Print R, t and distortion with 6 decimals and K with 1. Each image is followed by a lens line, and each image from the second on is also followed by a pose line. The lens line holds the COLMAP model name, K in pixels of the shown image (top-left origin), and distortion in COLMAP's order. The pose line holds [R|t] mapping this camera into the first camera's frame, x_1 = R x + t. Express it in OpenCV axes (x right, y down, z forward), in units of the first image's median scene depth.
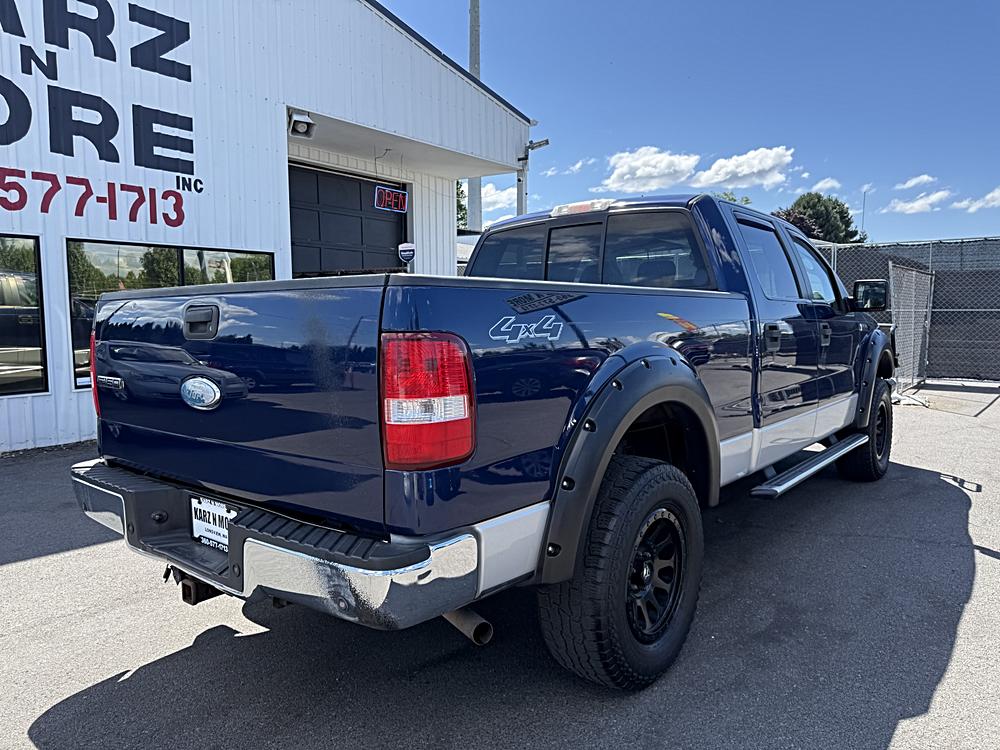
lens RADIAL K [[717.2, 0, 500.0], [0, 717.2, 375.0], [0, 0, 1]] dist [0.016337, -0.032994]
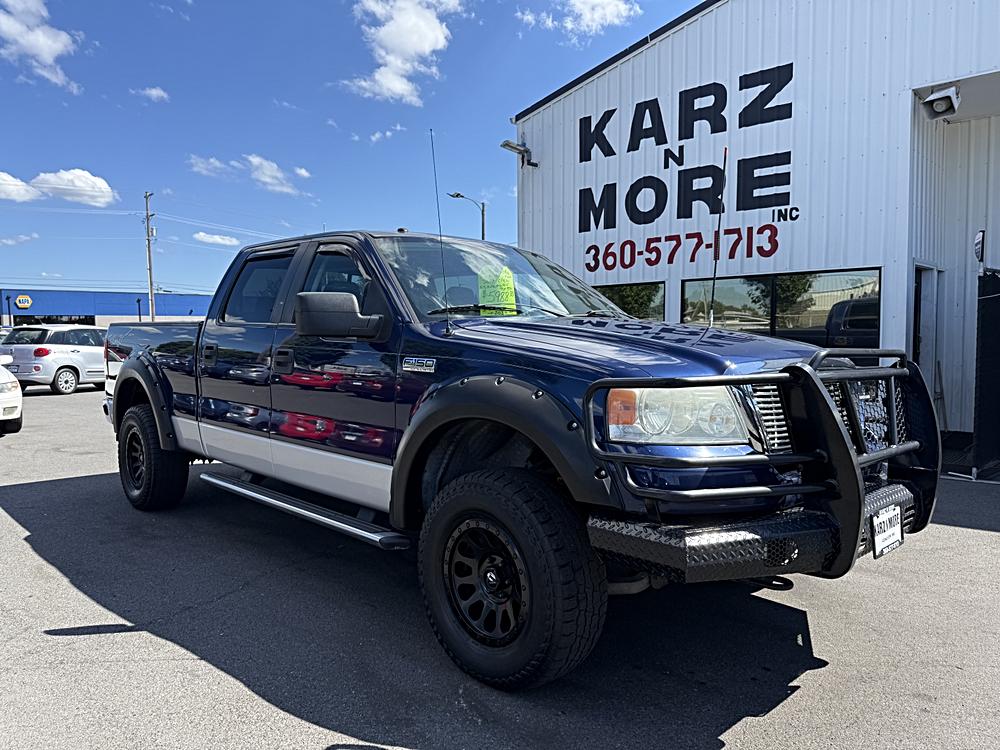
lens RADIAL K [[717.2, 0, 500.0], [0, 717.2, 375.0], [0, 0, 1]] dist [0.016337, -0.032994]
pose [[-0.100678, 0.035357, -0.994291, 0.715775], [-0.094323, 0.994528, 0.044916, -0.040049], [0.990438, 0.098307, -0.096792, 0.754576]]
